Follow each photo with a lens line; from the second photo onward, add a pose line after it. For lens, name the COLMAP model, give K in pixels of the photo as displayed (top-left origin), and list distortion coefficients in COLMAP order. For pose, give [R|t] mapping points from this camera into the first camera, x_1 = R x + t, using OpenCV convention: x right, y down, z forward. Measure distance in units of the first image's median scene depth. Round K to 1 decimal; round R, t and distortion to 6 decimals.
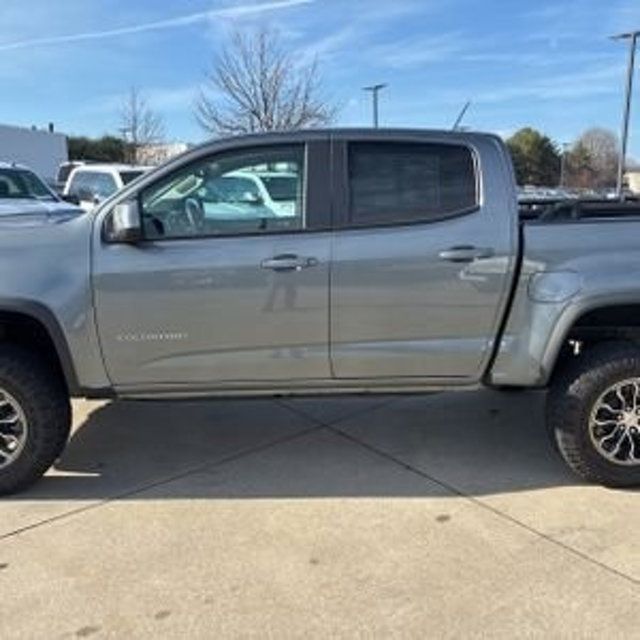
lens RADIAL K [[647.9, 0, 334.4], [0, 647.9, 323.6], [0, 0, 1]] dist [0.020214, -0.010092]
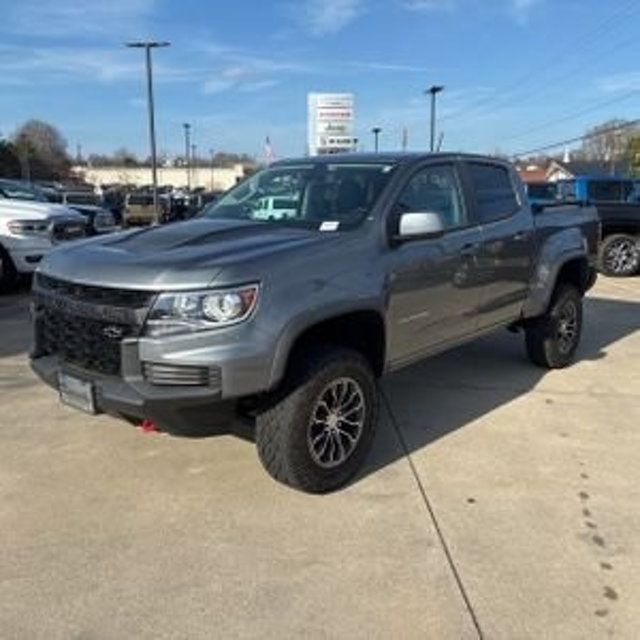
lens RADIAL K [[638.0, 0, 320.0], [0, 638.0, 320.0], [0, 0, 1]] dist [0.034599, -0.015168]
pose [[0.704350, -0.148341, 0.694180, -1.185785], [0.142716, 0.987546, 0.066224, -0.077275], [-0.695358, 0.052426, 0.716748, 0.226514]]
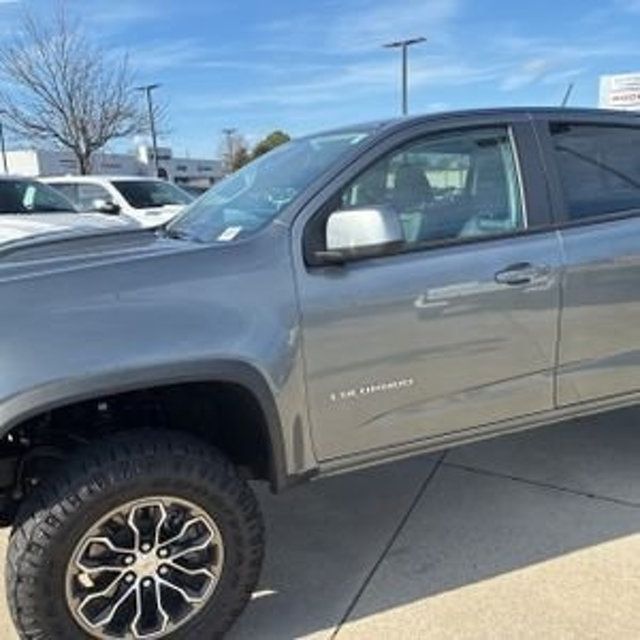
lens RADIAL K [[628.0, 0, 320.0], [0, 628.0, 320.0], [0, 0, 1]] dist [0.048447, -0.057657]
pose [[0.938947, -0.104546, 0.327793, -0.525388], [0.105463, 0.994310, 0.015030, -0.069867], [-0.327499, 0.020457, 0.944630, 0.324757]]
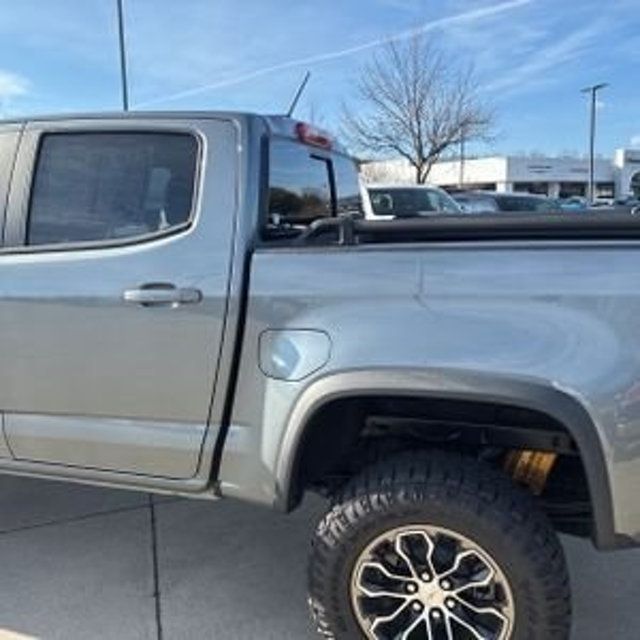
lens RADIAL K [[678.3, 0, 318.4], [0, 678.3, 329.3], [0, 0, 1]] dist [0.057550, -0.018149]
pose [[0.940152, 0.054381, -0.336387, 0.551448], [-0.062223, 0.997983, -0.012568, -0.072242], [0.335025, 0.032747, 0.941640, 0.390514]]
